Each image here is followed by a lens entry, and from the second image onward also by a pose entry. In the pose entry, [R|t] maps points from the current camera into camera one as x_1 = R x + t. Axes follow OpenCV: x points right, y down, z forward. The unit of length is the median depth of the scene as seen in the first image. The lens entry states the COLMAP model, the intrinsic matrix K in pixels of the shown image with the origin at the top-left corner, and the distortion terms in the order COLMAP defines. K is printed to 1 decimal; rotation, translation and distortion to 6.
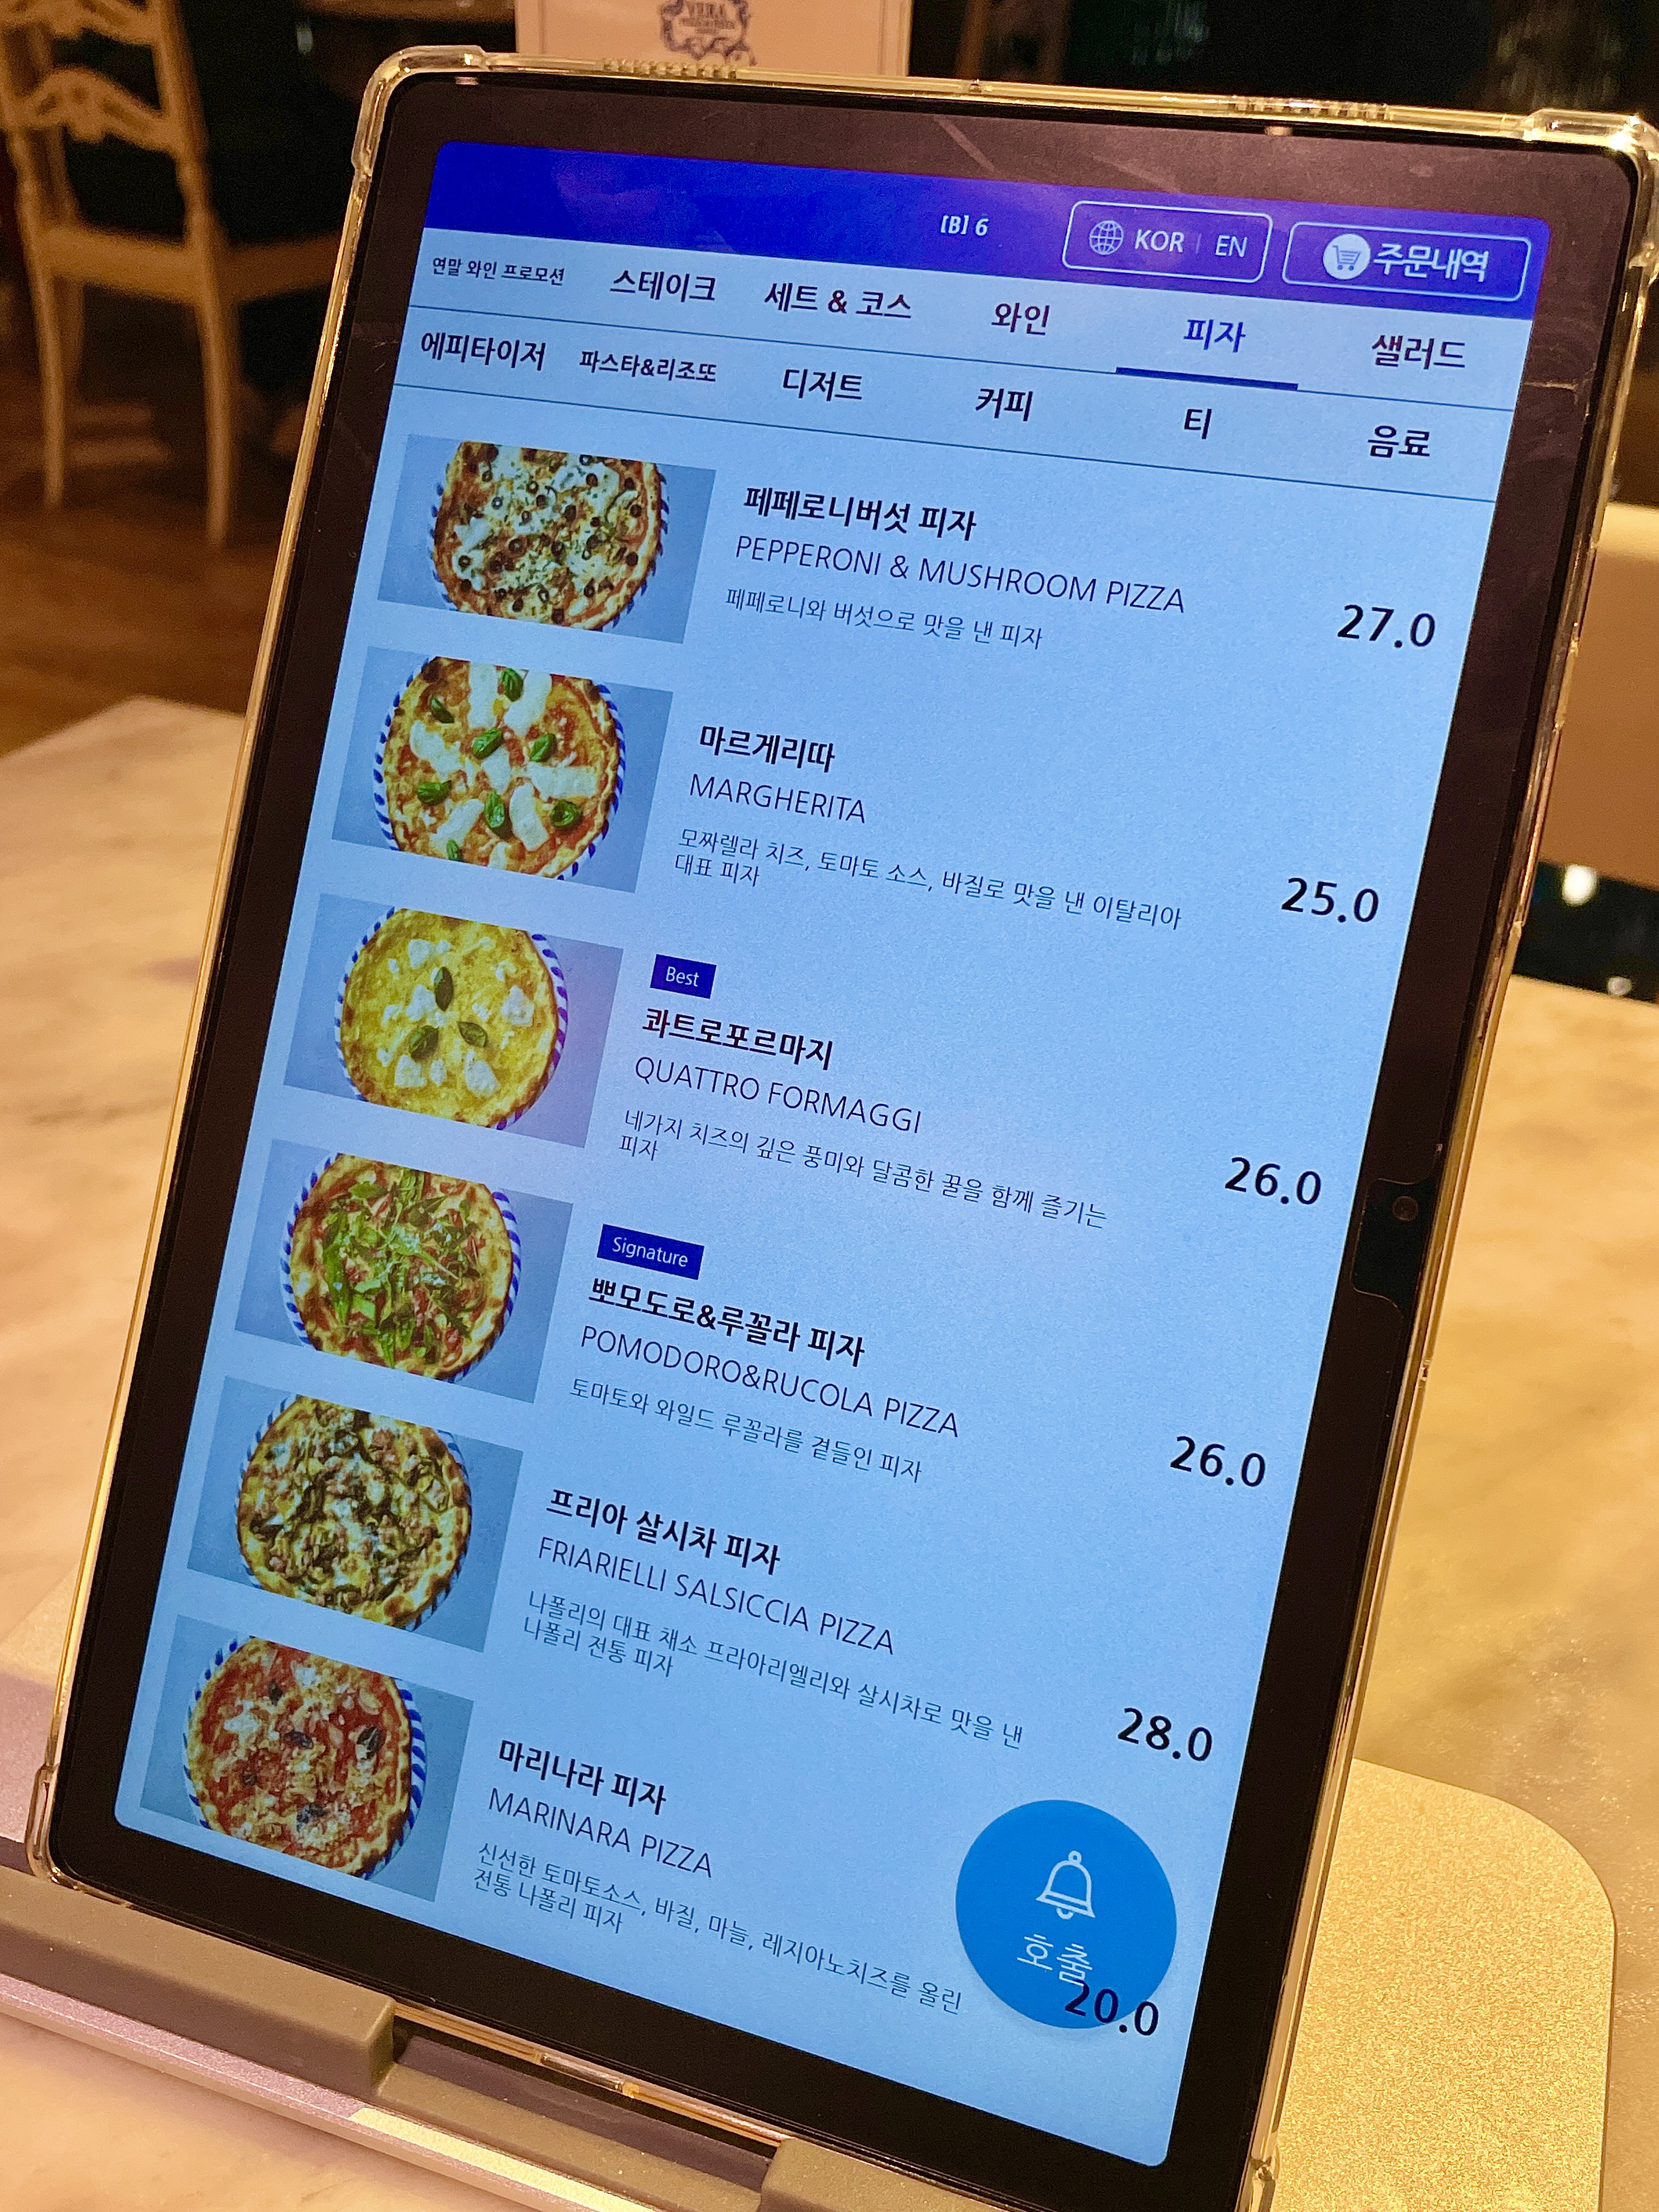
lens RADIAL K [[2106.0, 0, 829.5], [0, 2106.0, 1106.0], [0, 0, 1]] dist [0.046140, -0.060065]
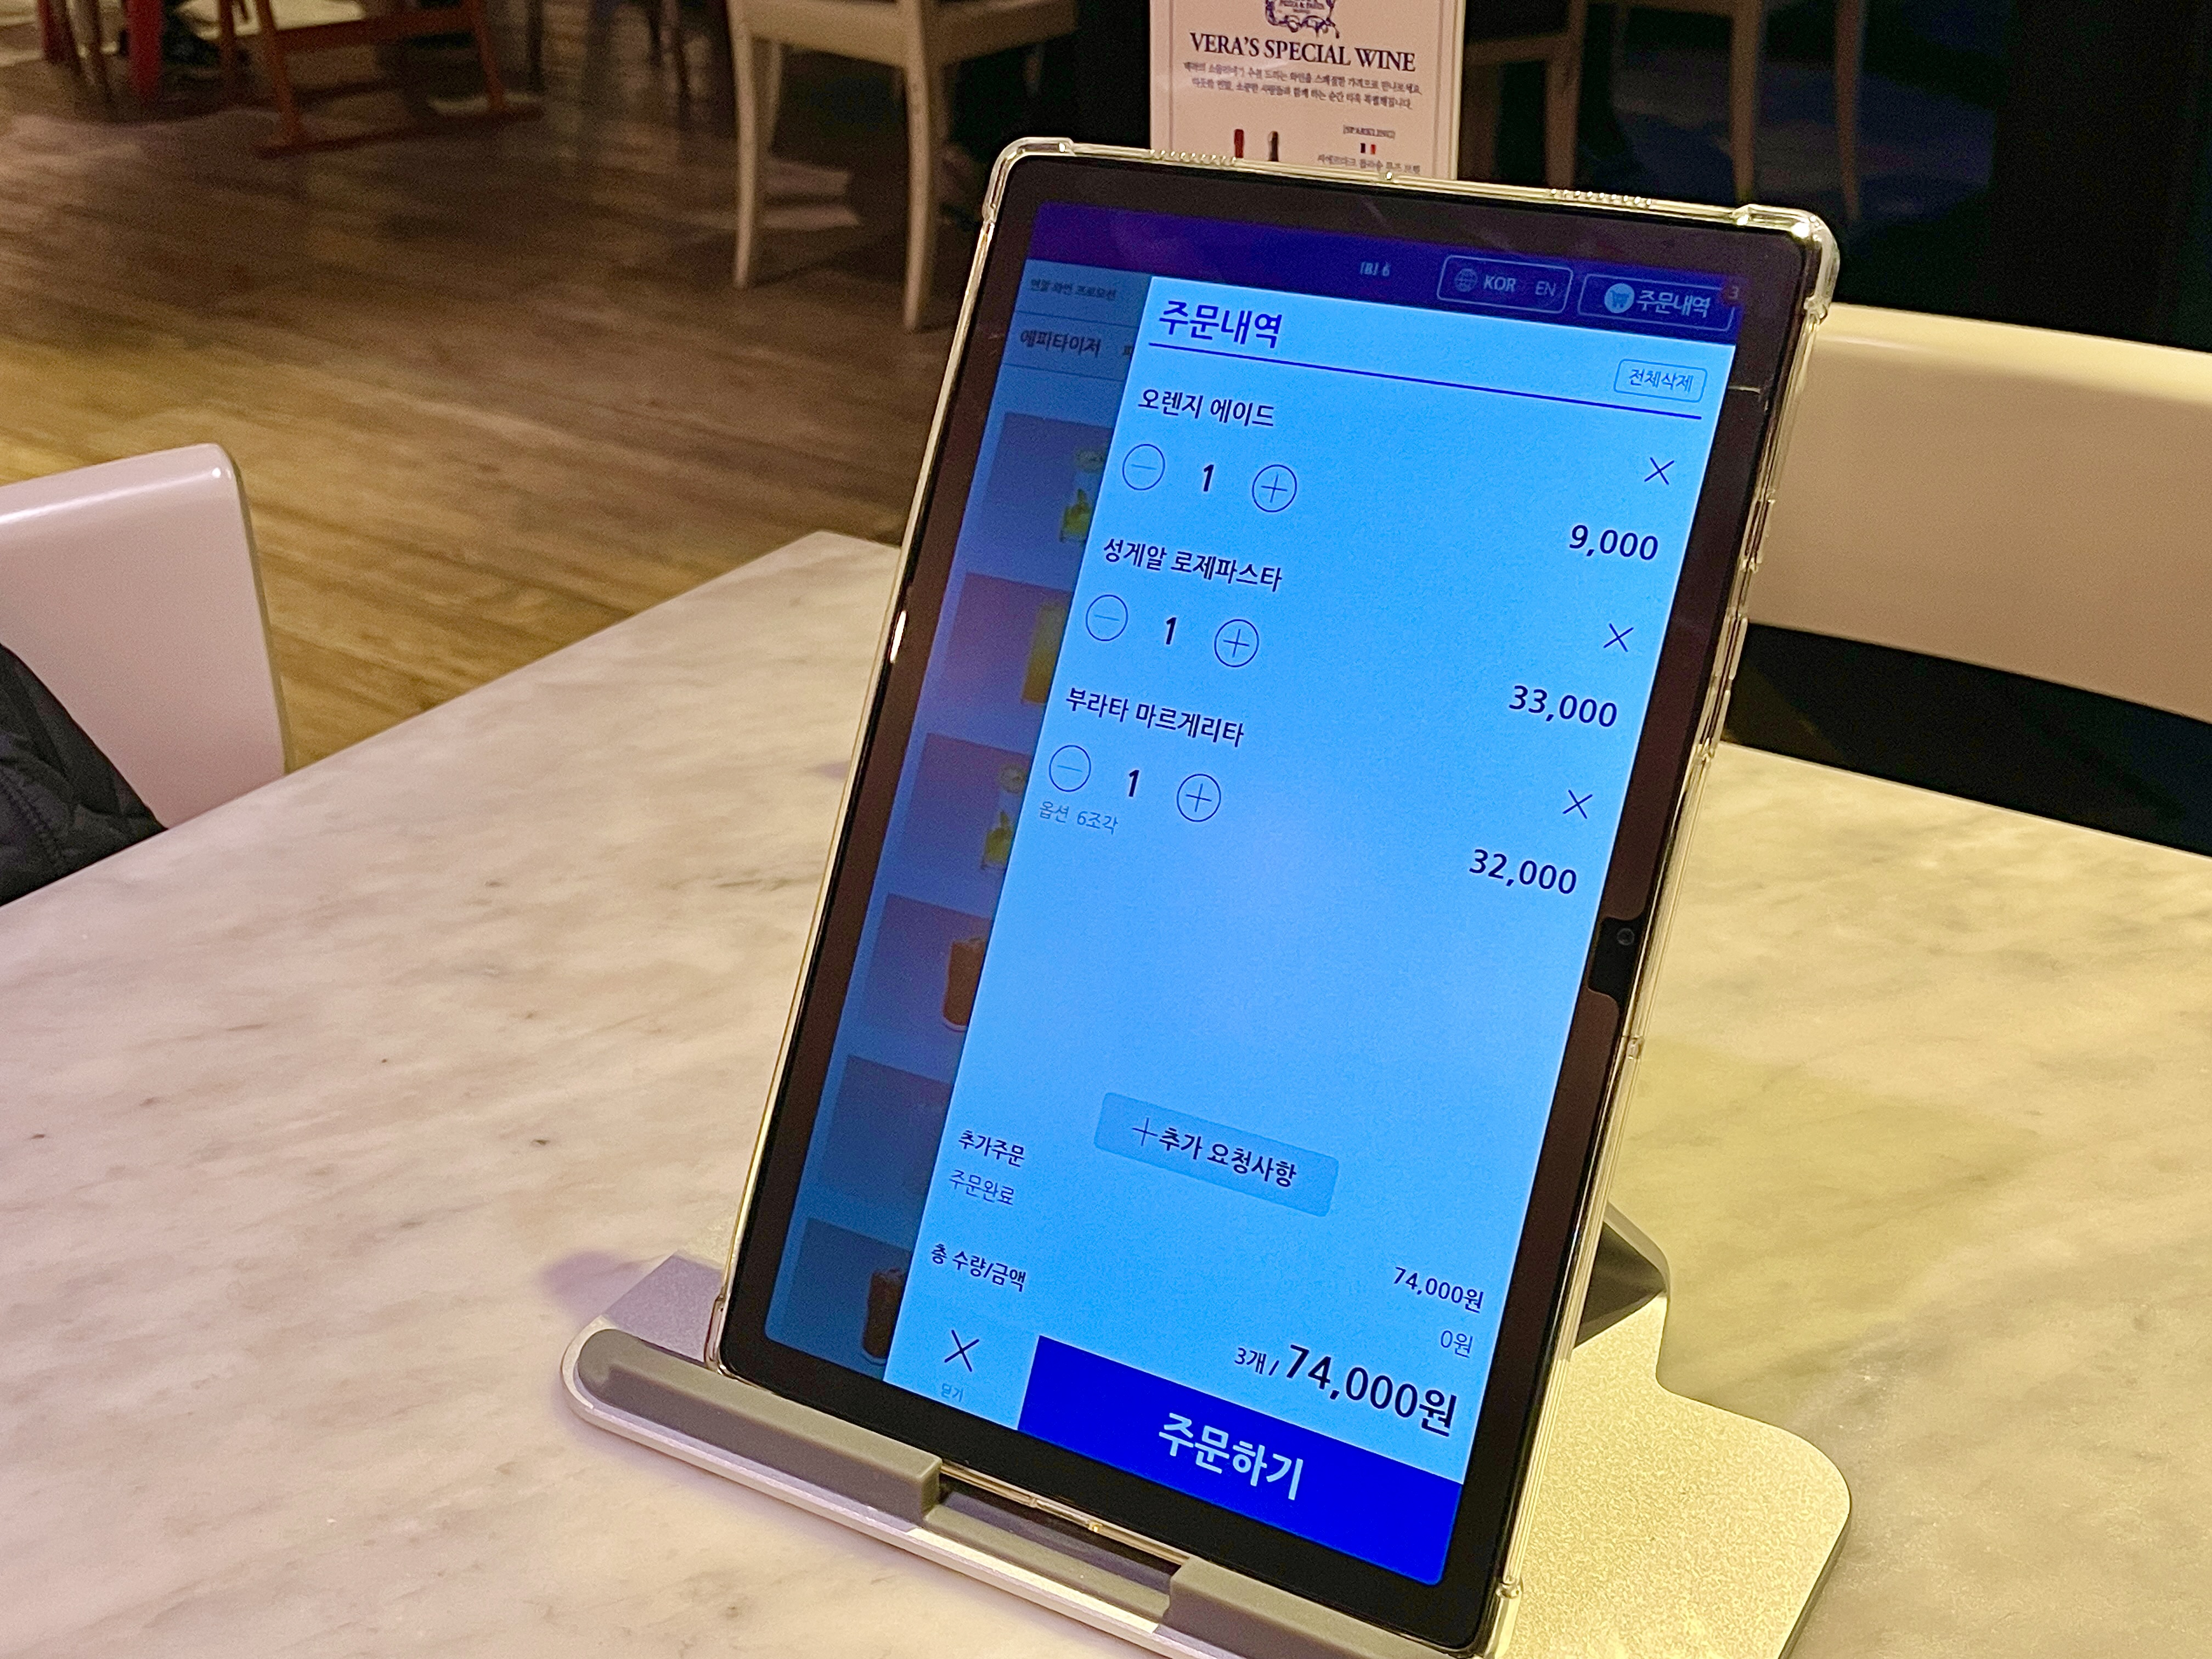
lens RADIAL K [[2607.0, 0, 1107.0], [0, 2607.0, 805.3], [0, 0, 1]] dist [0.096724, -0.185277]
pose [[0.979972, 0.035688, -0.195911, 0.246914], [-0.049321, 0.996656, -0.065153, 0.085302], [0.192931, 0.073511, 0.978455, -0.785318]]
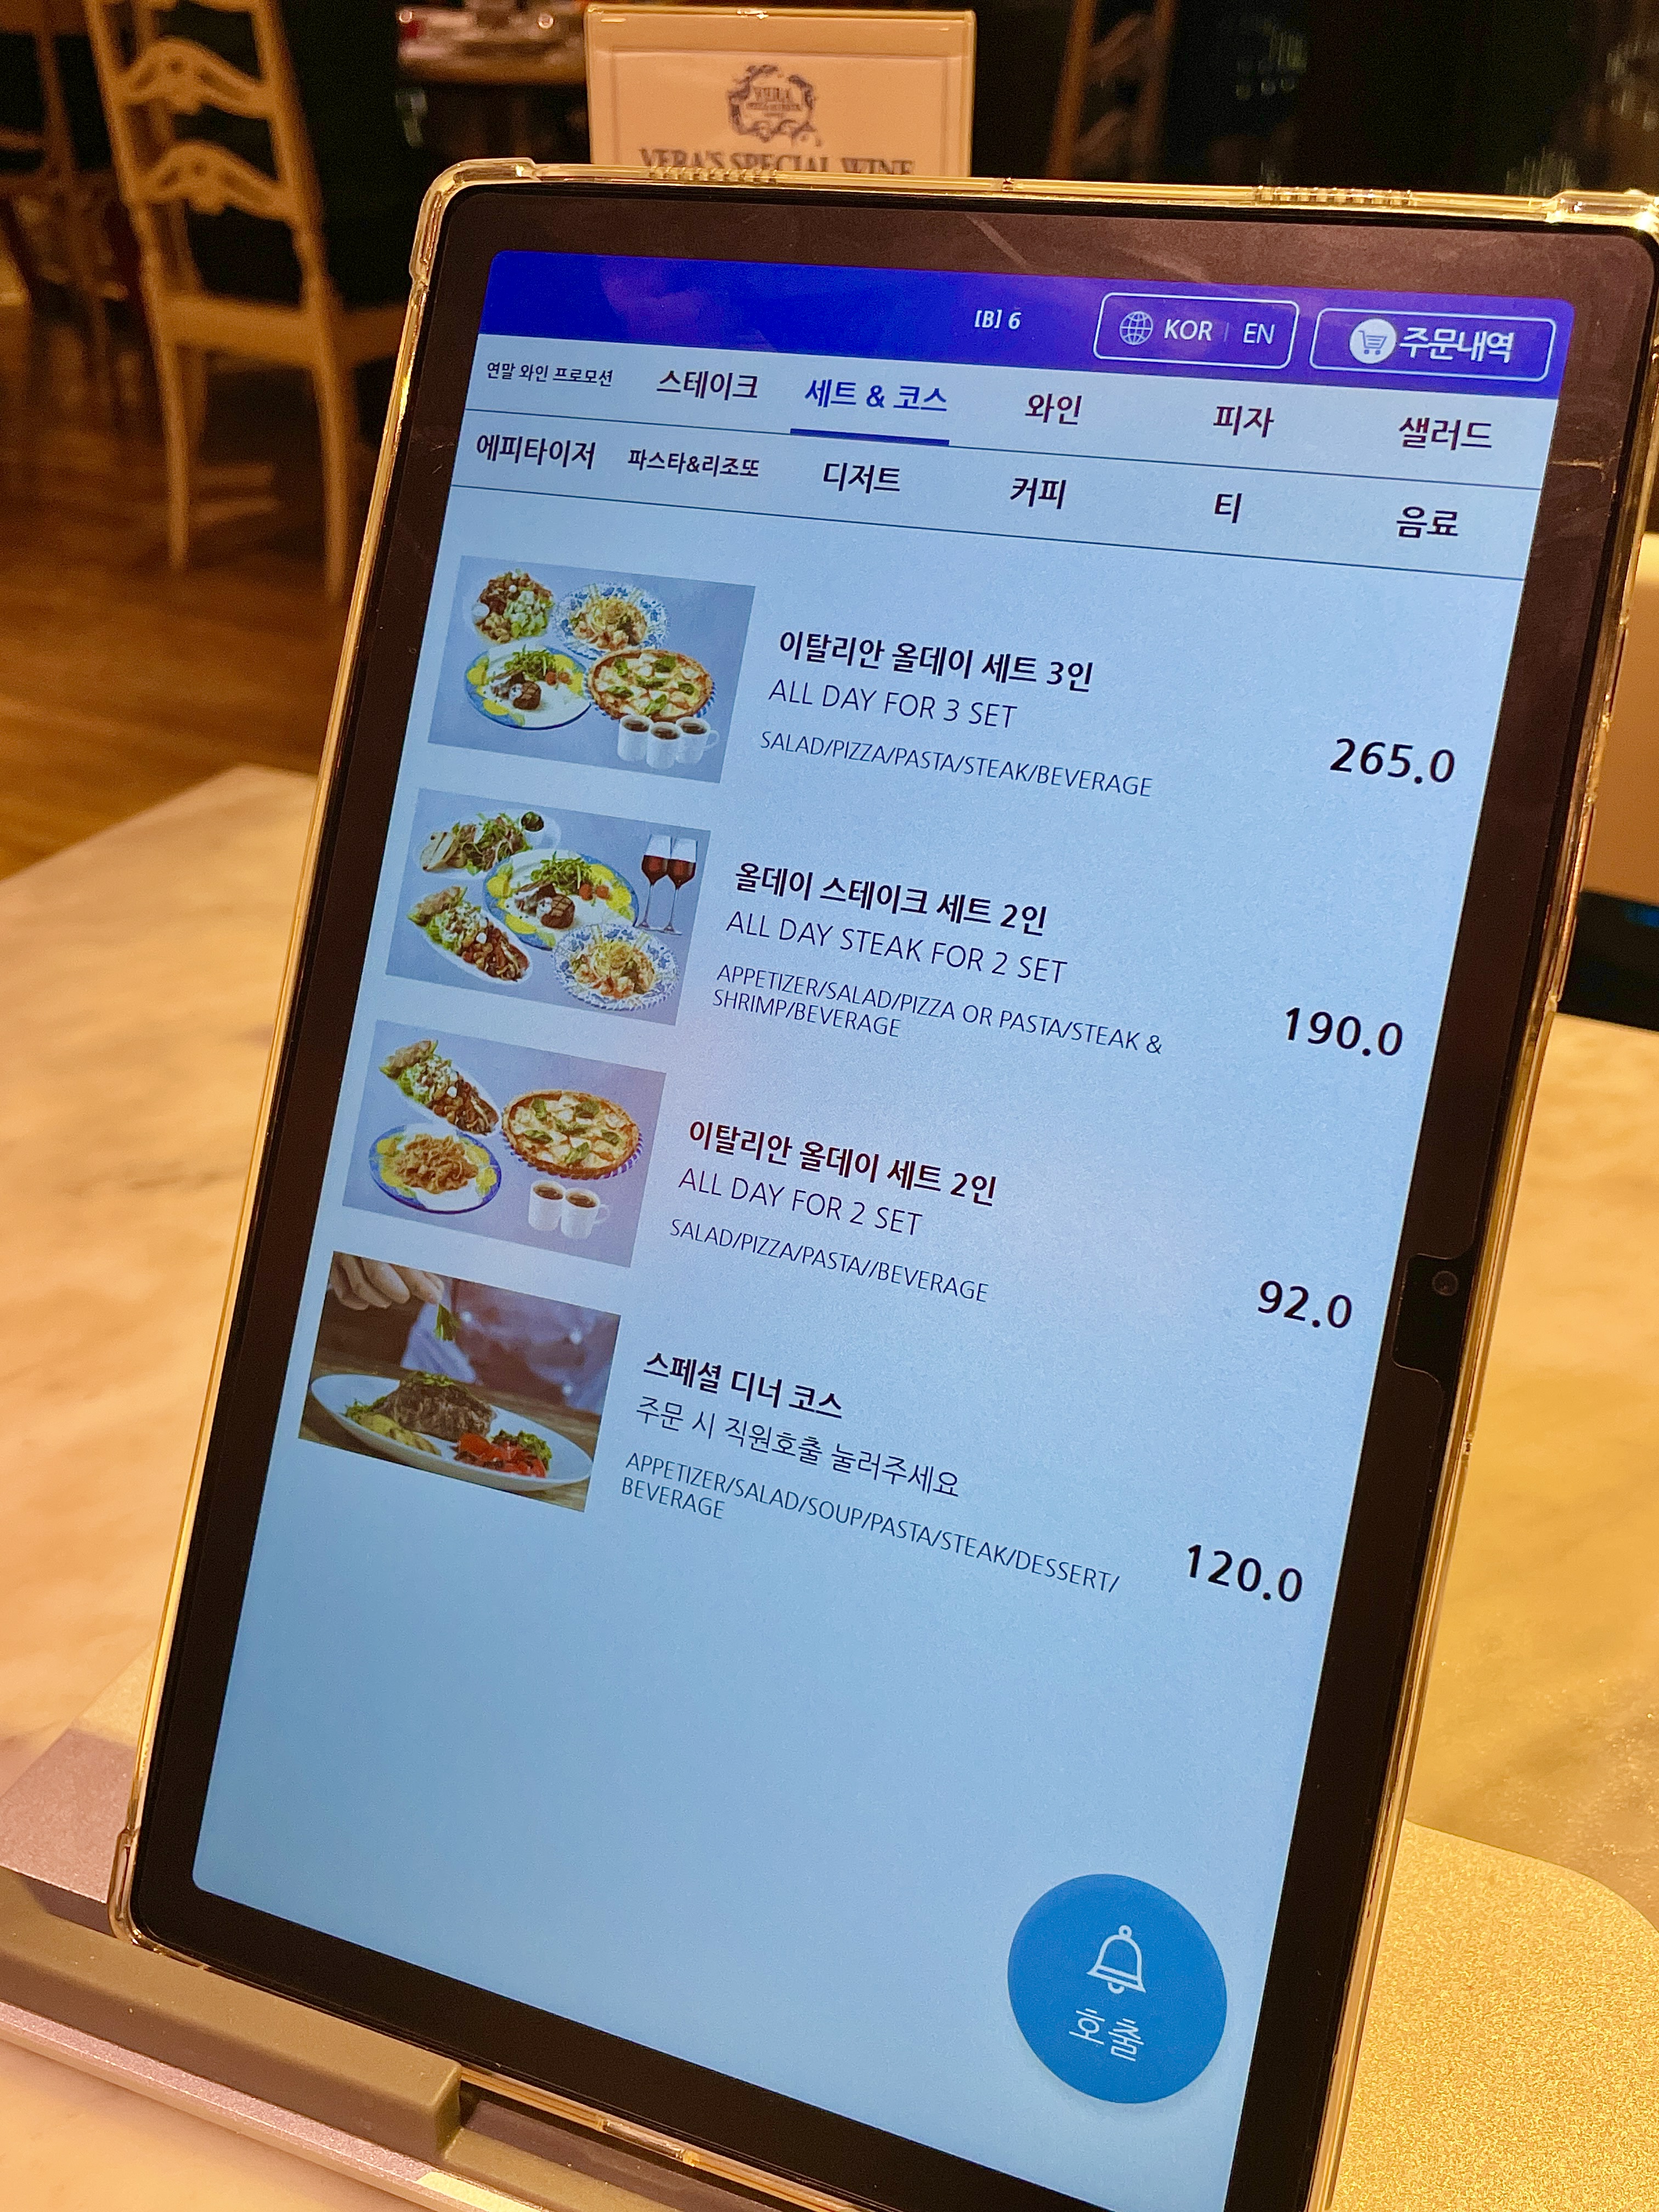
lens RADIAL K [[2104.5, 0, 839.6], [0, 2104.5, 1102.4], [0, 0, 1]] dist [0.047074, -0.059439]
pose [[0.998644, -0.012142, -0.050626, 0.033867], [0.011217, 0.999765, -0.018531, -0.019694], [0.050840, 0.017938, 0.998546, -0.015542]]
